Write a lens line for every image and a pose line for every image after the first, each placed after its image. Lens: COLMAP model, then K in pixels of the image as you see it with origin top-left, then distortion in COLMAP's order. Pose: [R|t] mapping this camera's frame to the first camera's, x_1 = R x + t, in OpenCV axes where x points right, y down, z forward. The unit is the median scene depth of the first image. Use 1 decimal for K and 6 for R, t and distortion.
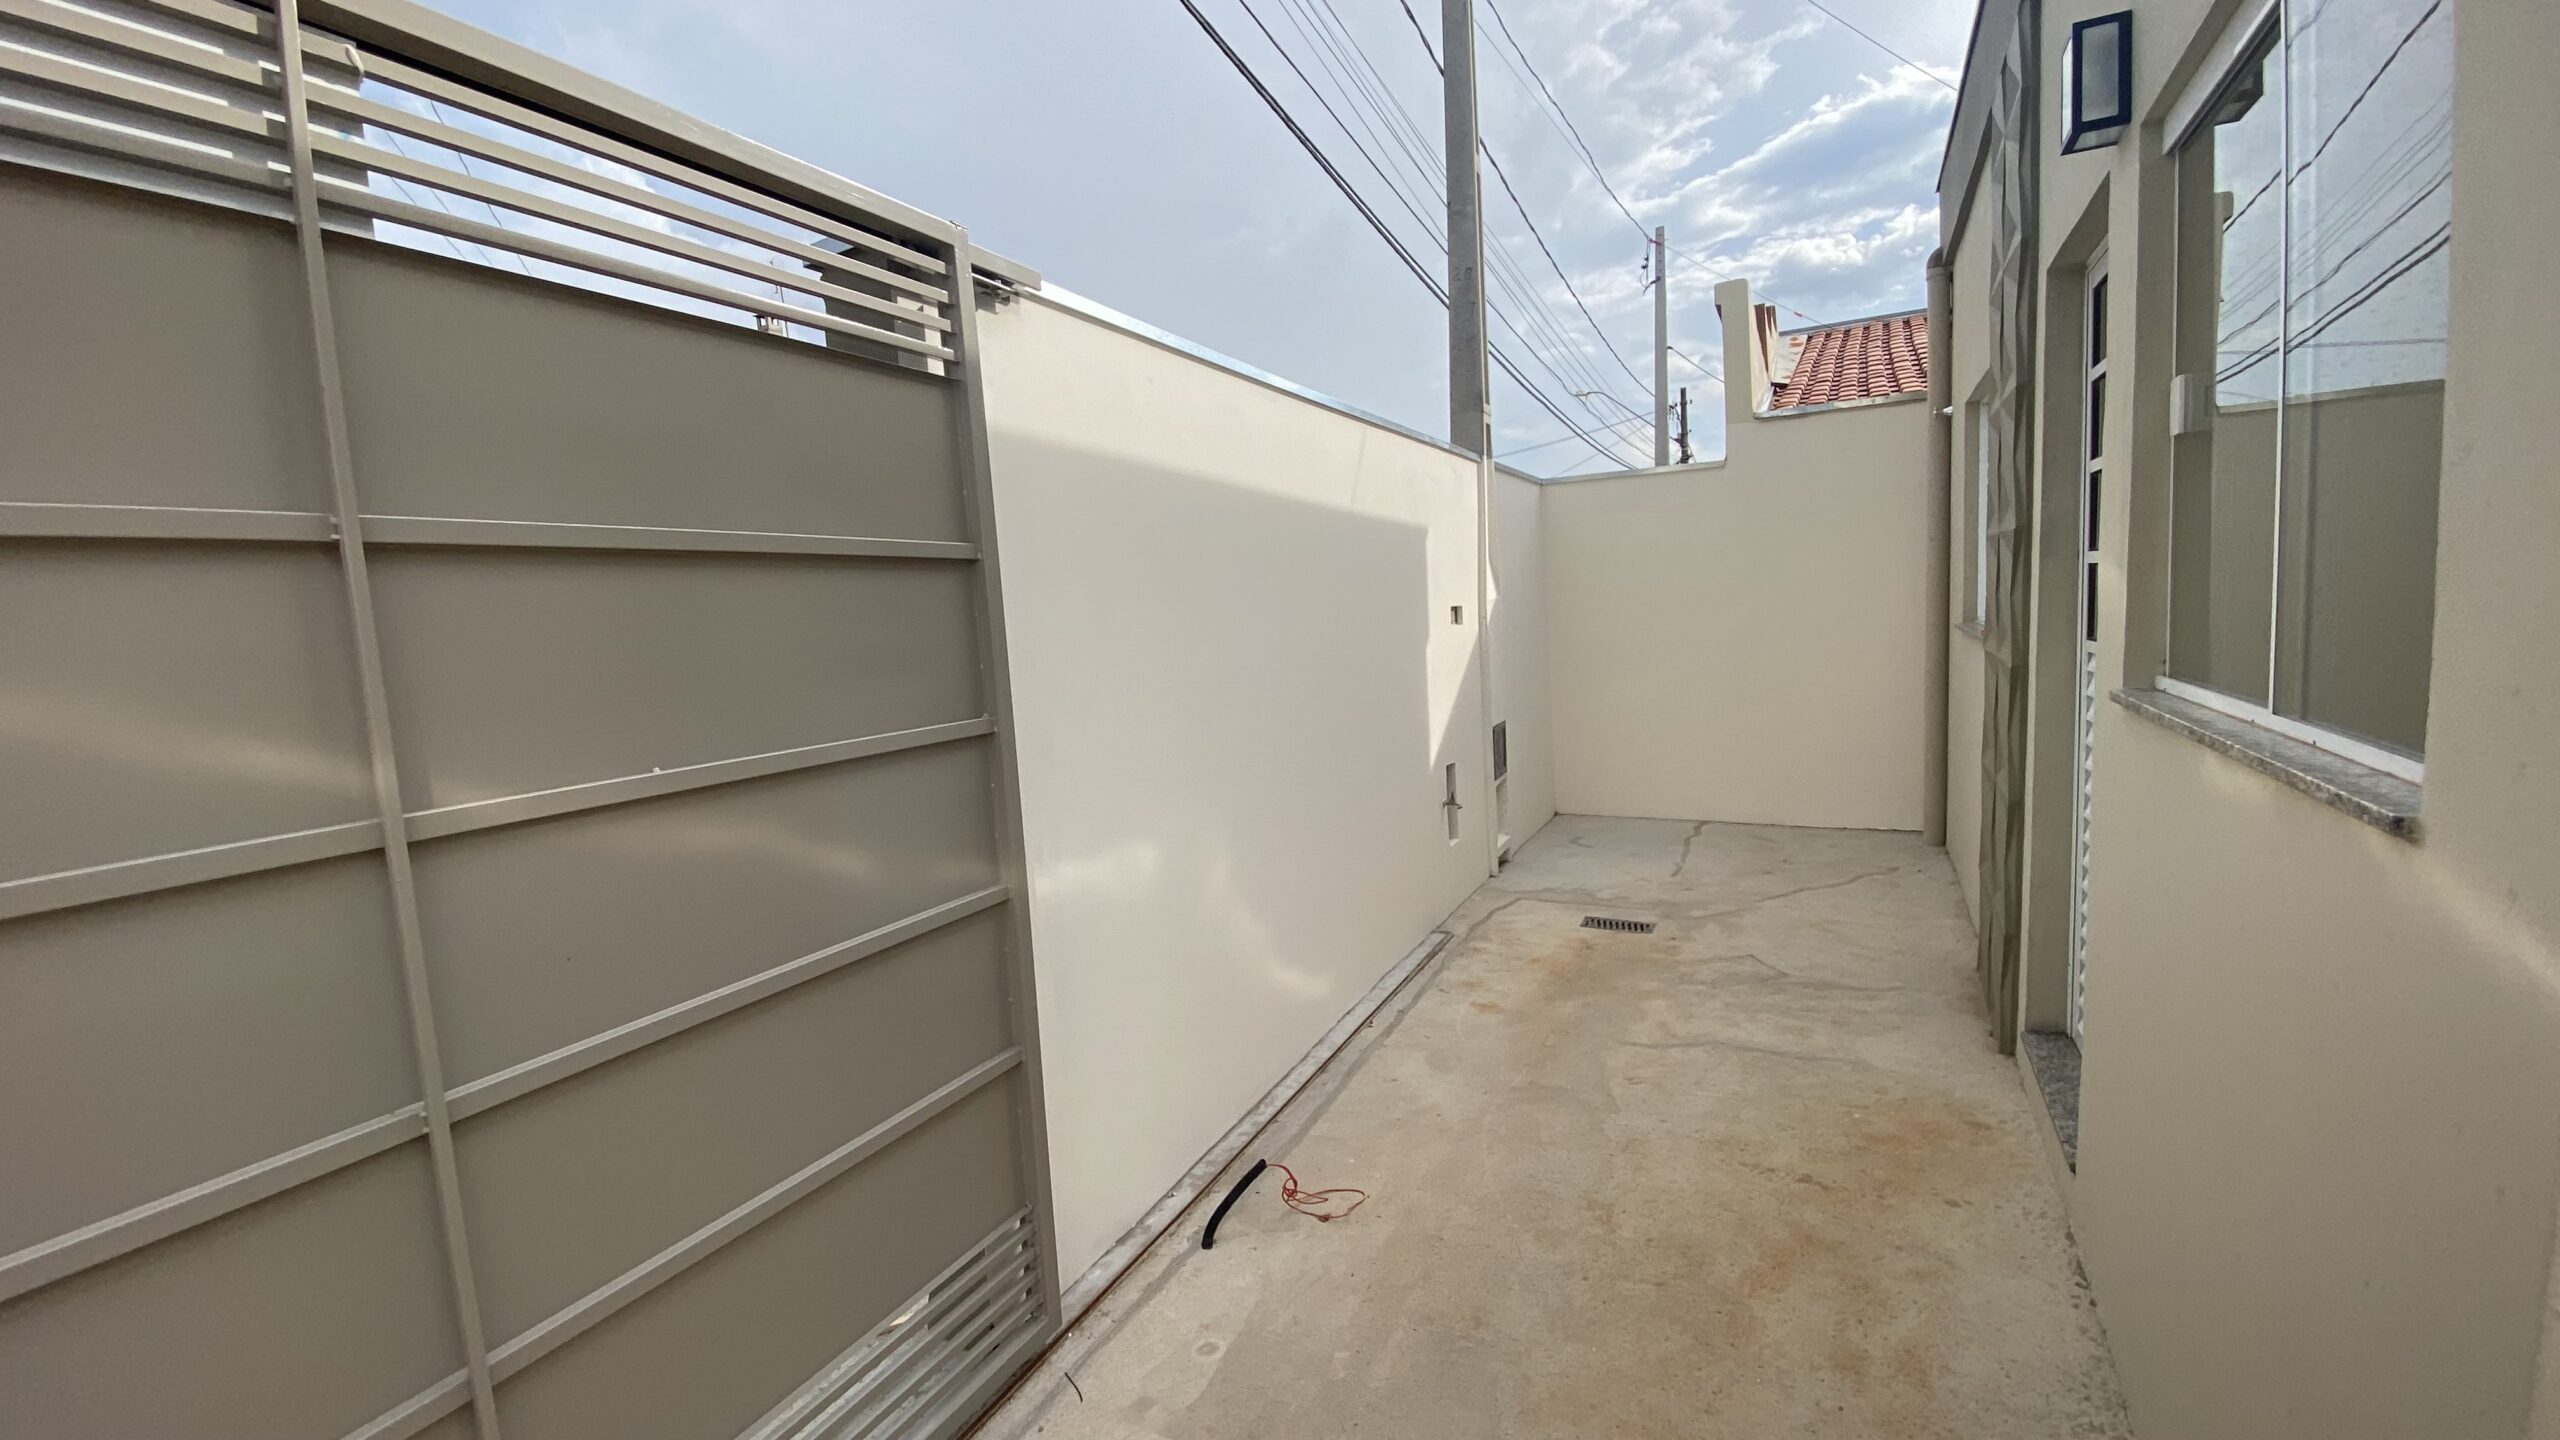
lens RADIAL K [[1080.5, 0, 1290.1], [0, 1080.5, 714.2], [0, 0, 1]] dist [0.033975, -0.004118]
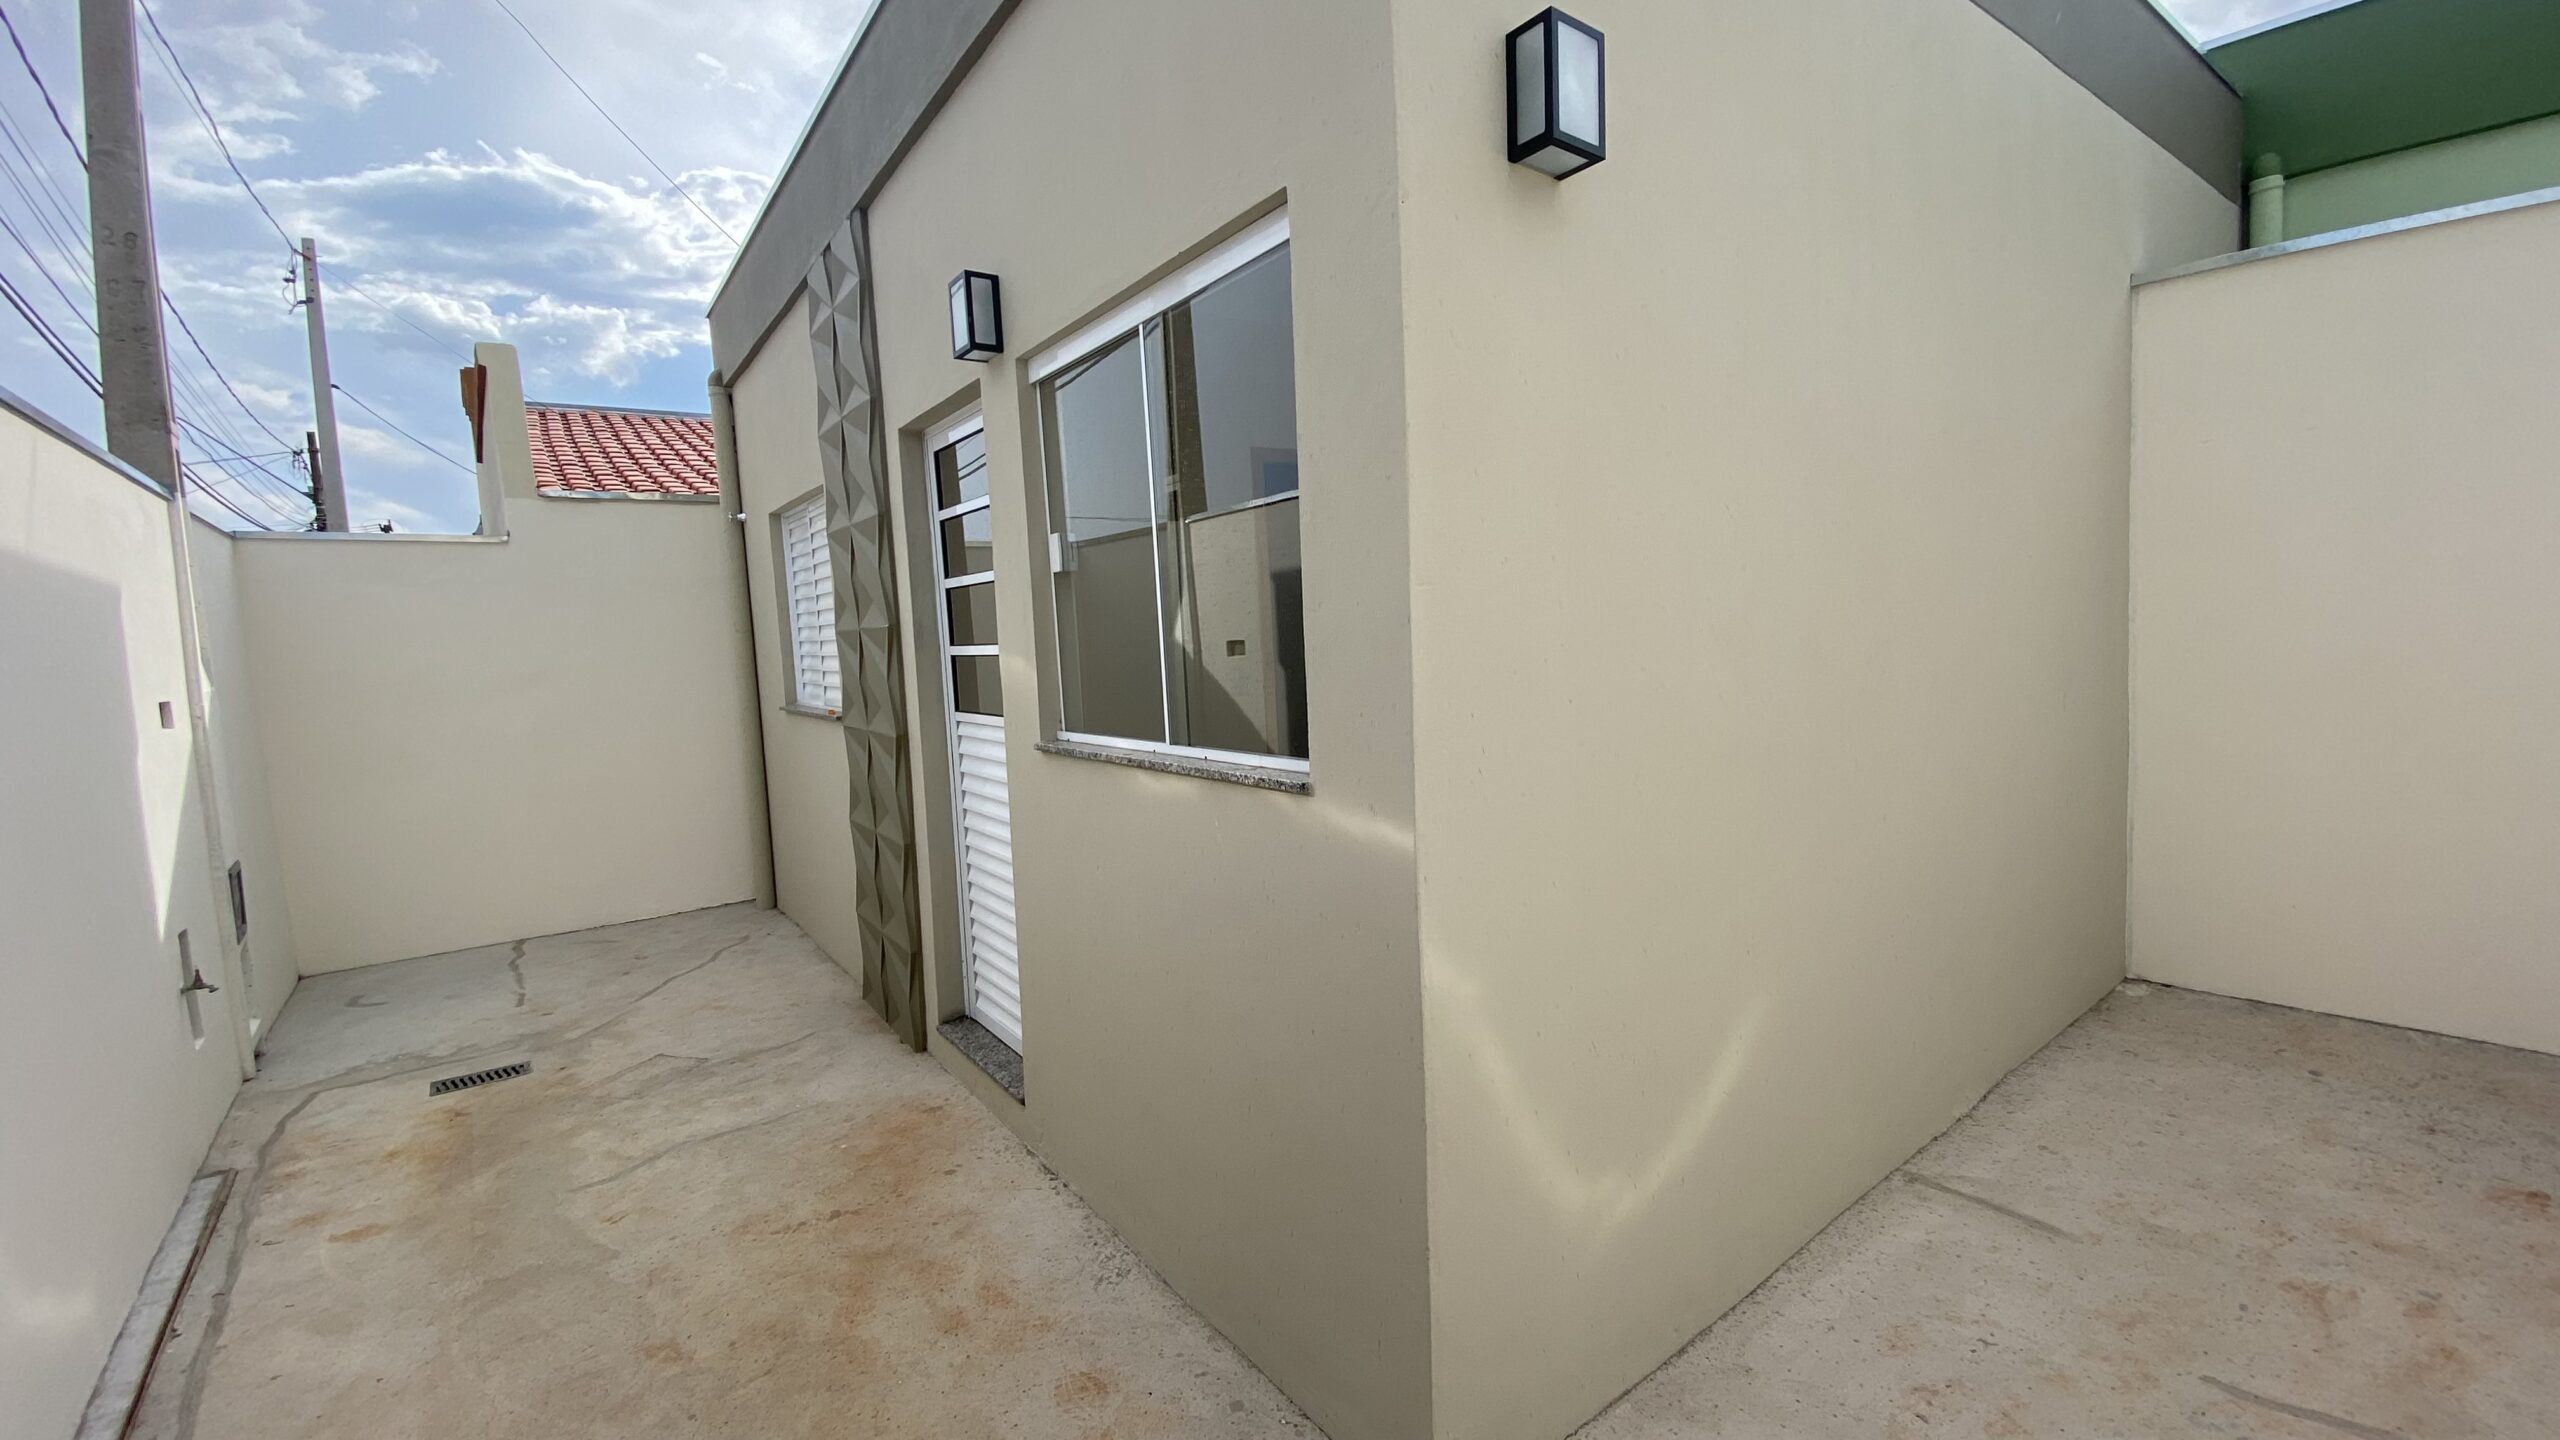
lens RADIAL K [[1080.5, 0, 1286.1], [0, 1080.5, 708.0], [0, 0, 1]] dist [0.033975, -0.004118]
pose [[0.450315, -0.038522, 0.892039, -0.178261], [0.115992, 0.993127, -0.015667, -0.003210], [-0.885304, 0.110524, 0.451688, 0.039404]]
